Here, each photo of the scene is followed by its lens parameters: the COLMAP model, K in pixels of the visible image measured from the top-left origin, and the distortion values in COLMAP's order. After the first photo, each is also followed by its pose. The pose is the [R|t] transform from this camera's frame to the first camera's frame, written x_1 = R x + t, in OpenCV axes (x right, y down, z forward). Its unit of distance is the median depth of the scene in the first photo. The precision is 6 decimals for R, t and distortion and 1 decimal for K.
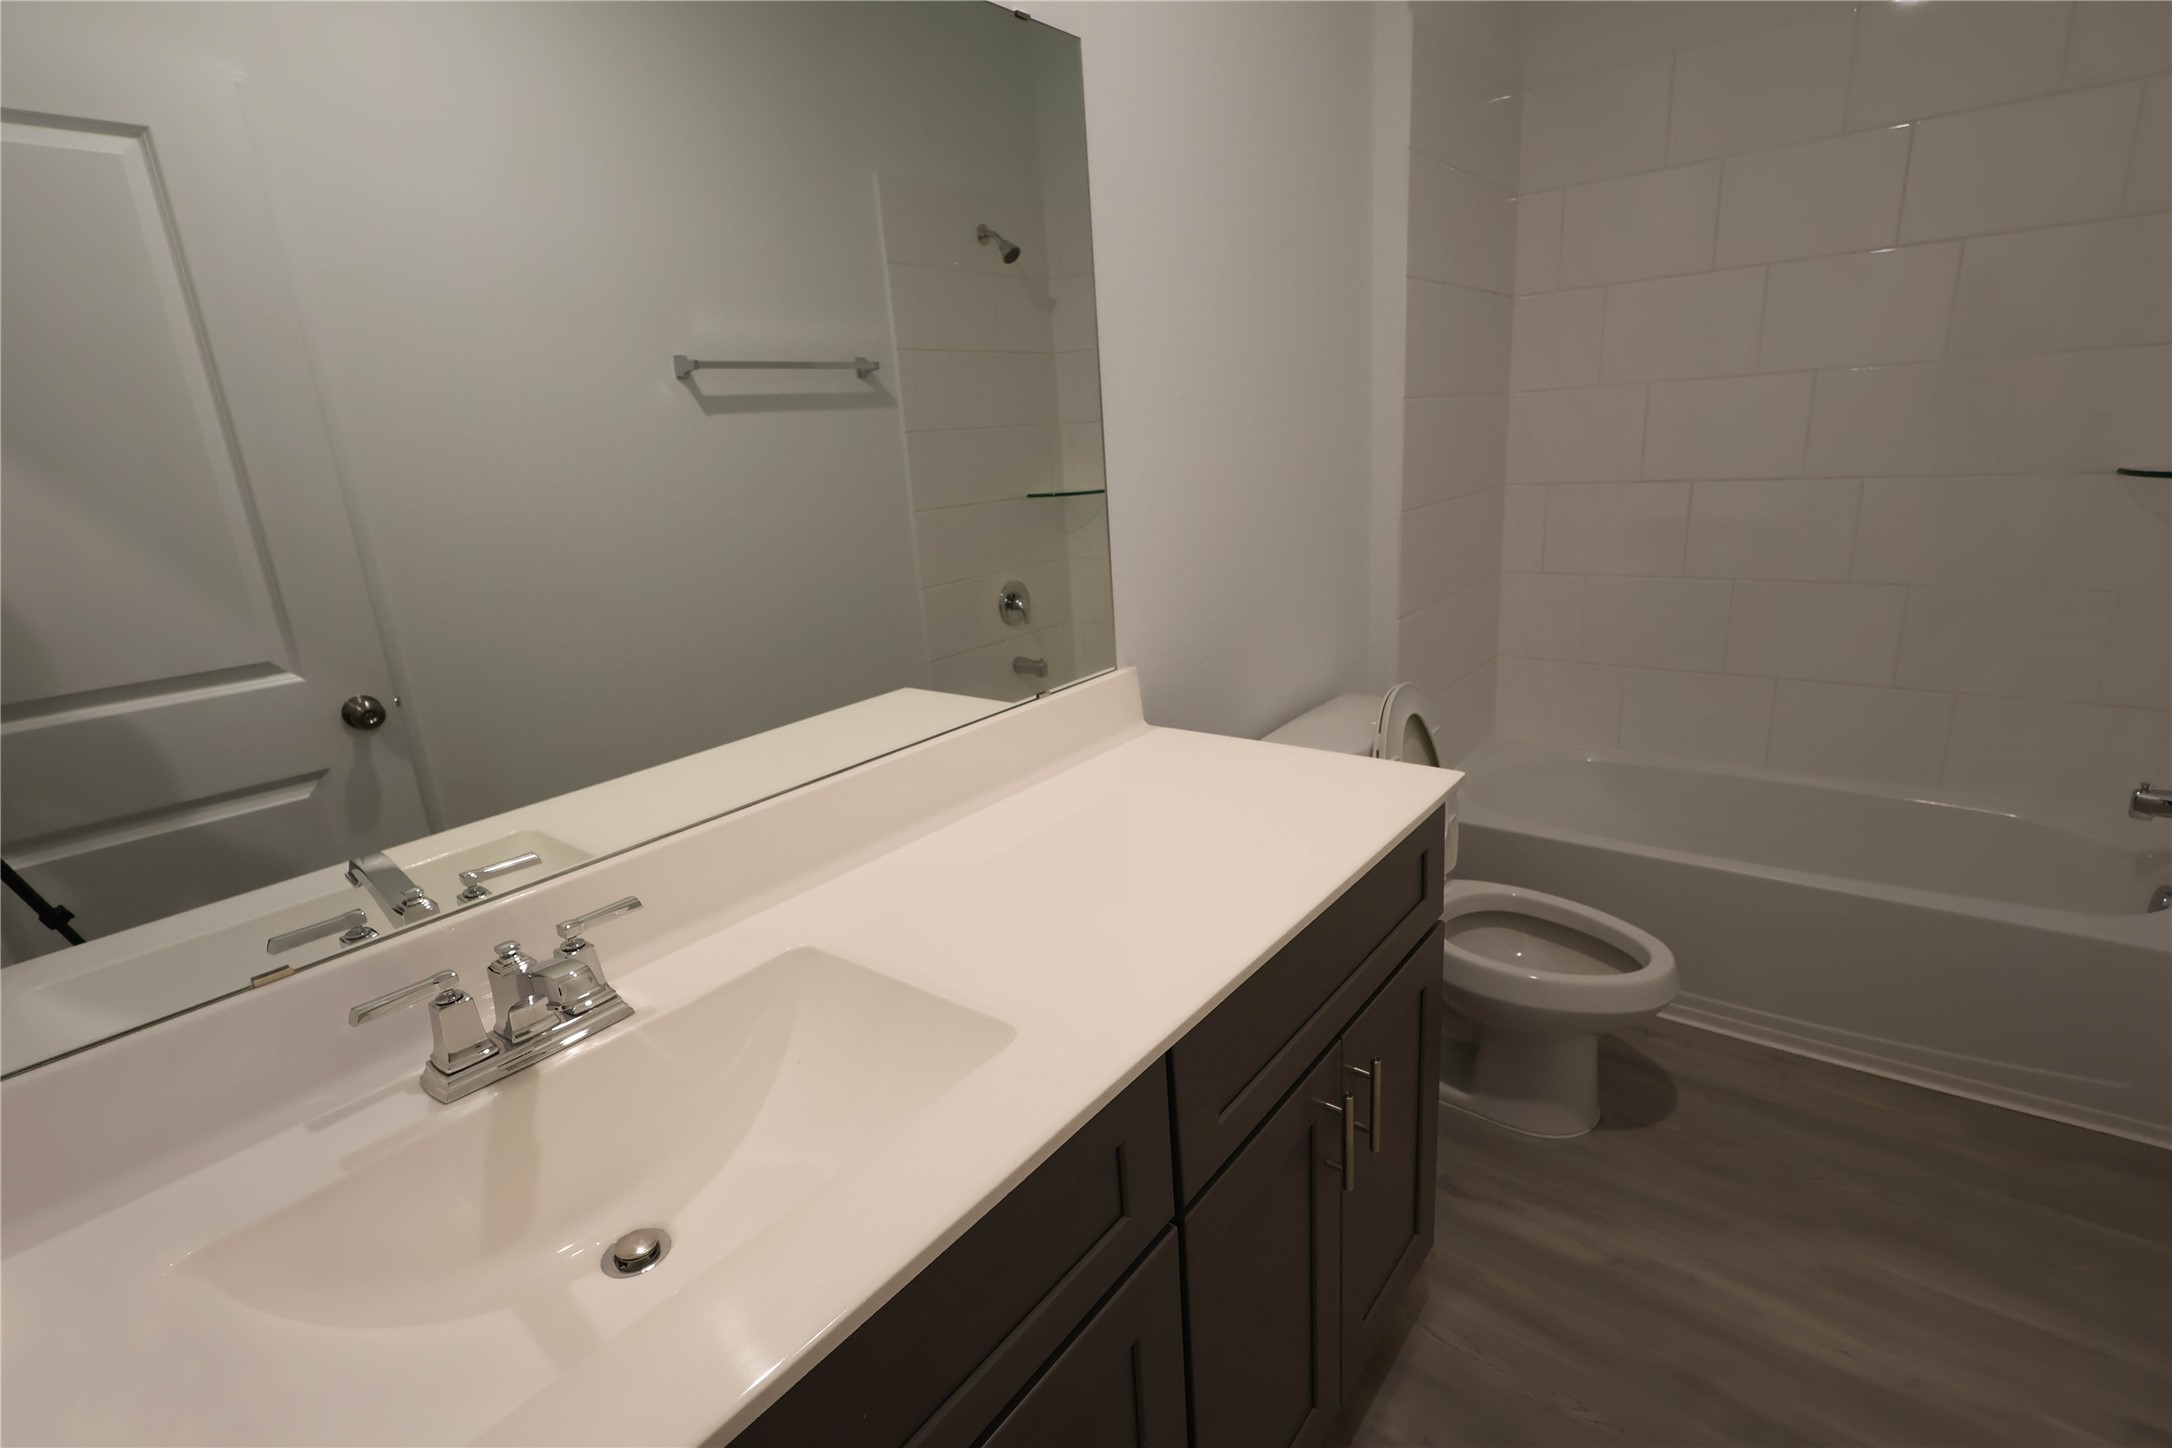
lens RADIAL K [[1015.7, 0, 1086.0], [0, 1015.7, 724.0], [0, 0, 1]] dist [-0.000844, -0.000238]
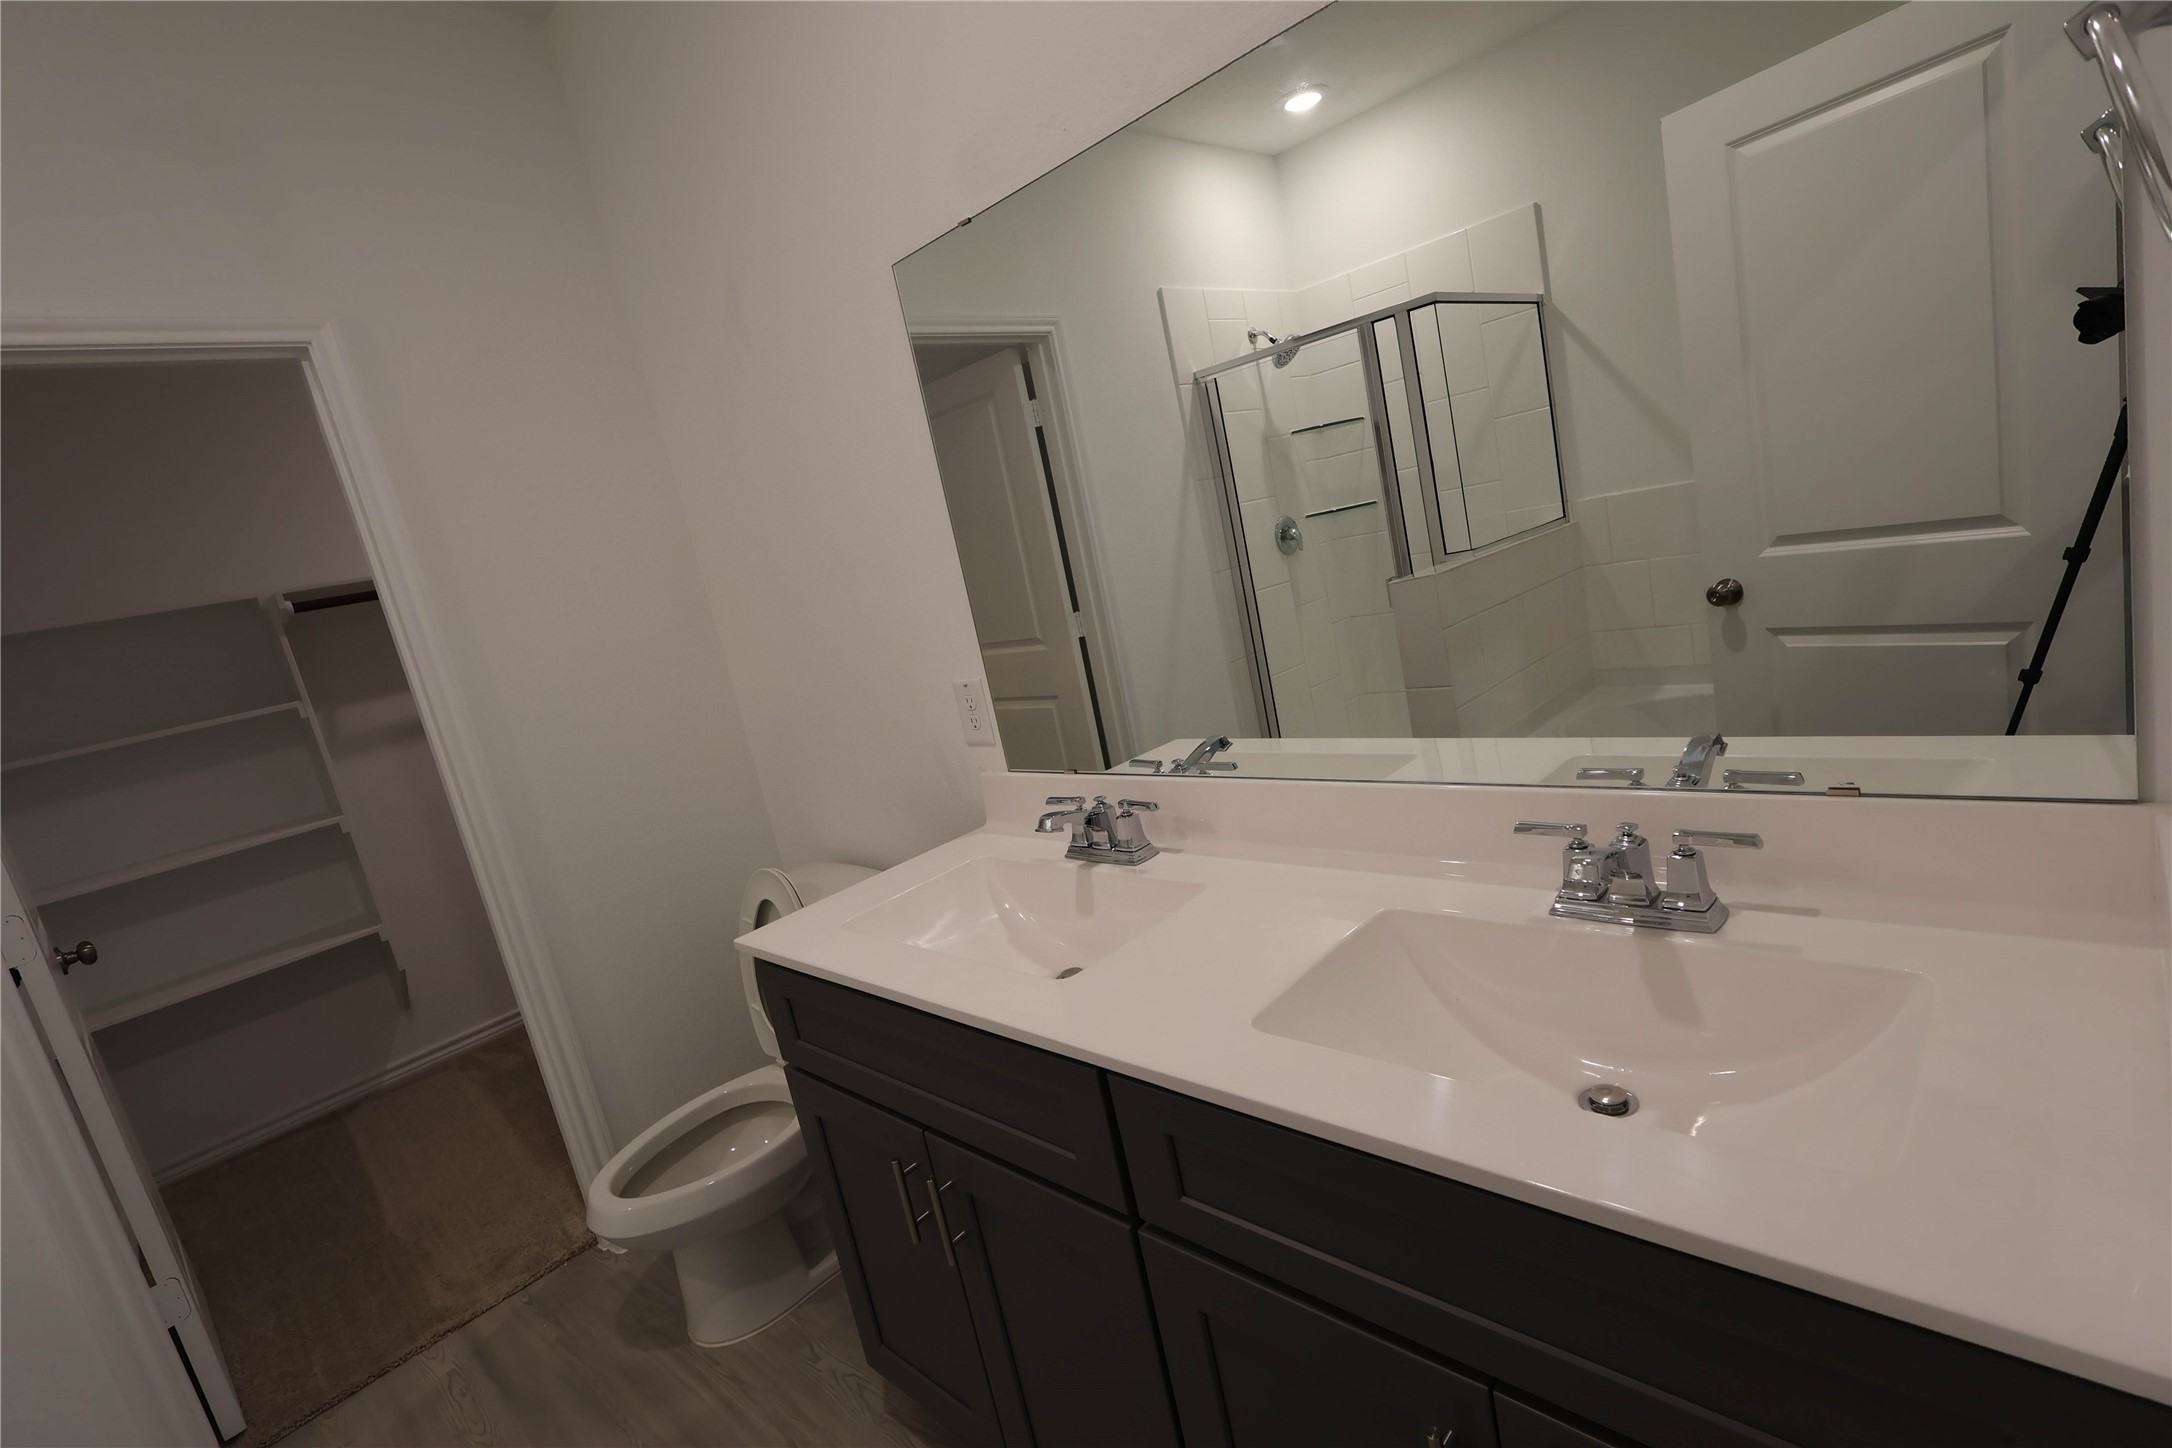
lens RADIAL K [[1015.7, 0, 1086.0], [0, 1015.7, 724.0], [0, 0, 1]] dist [-0.000844, -0.000238]
pose [[-0.087300, 0.275173, -0.957423, 0.252614], [-0.059877, 0.957905, 0.280771, -0.092848], [0.994381, 0.081839, -0.067148, 0.234639]]
